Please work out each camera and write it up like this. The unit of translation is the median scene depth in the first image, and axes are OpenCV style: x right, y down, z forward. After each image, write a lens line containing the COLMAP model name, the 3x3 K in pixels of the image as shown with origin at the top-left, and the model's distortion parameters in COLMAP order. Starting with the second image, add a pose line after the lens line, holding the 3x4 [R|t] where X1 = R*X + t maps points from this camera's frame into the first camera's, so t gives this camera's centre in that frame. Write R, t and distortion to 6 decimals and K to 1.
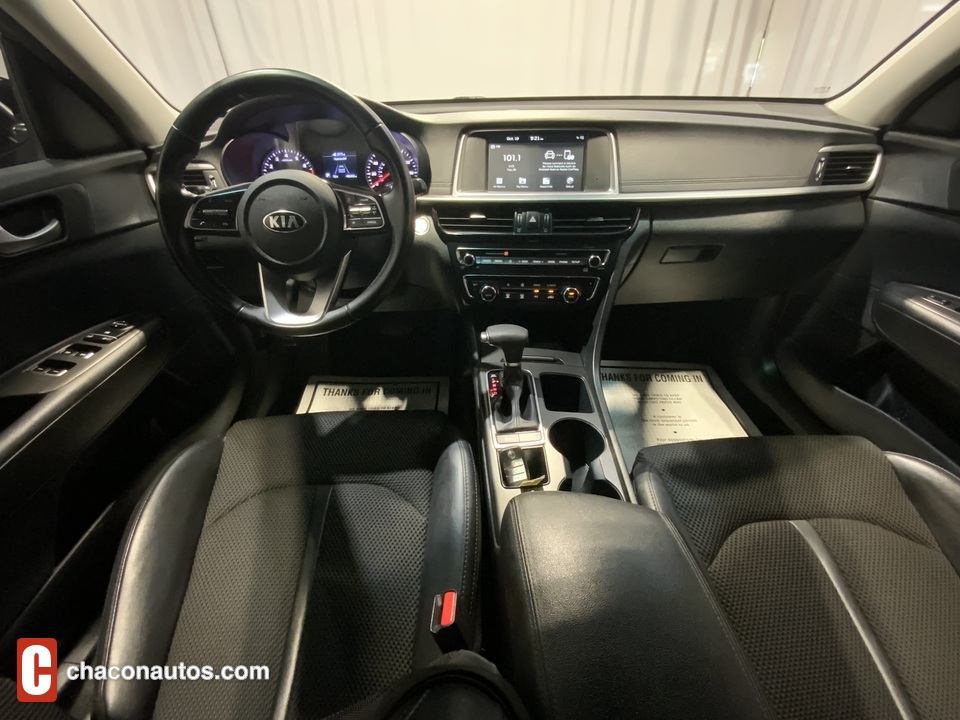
lens RADIAL K [[400.4, 0, 480.0], [0, 400.4, 360.0], [0, 0, 1]] dist [-0.003943, -0.000773]
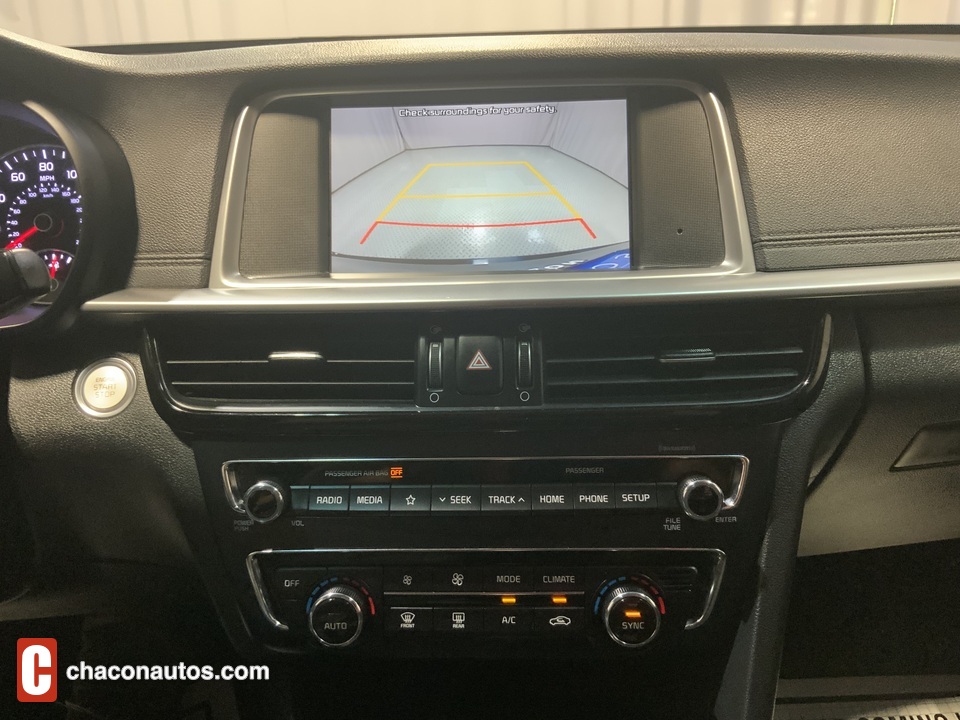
lens RADIAL K [[764.2, 0, 480.0], [0, 764.2, 360.0], [0, 0, 1]] dist [0.070036, -0.144611]
pose [[0.996443, -0.033103, 0.077490, 0.087048], [0.051398, 0.967492, -0.247622, -0.208059], [-0.066774, 0.250724, 0.965753, 0.444029]]
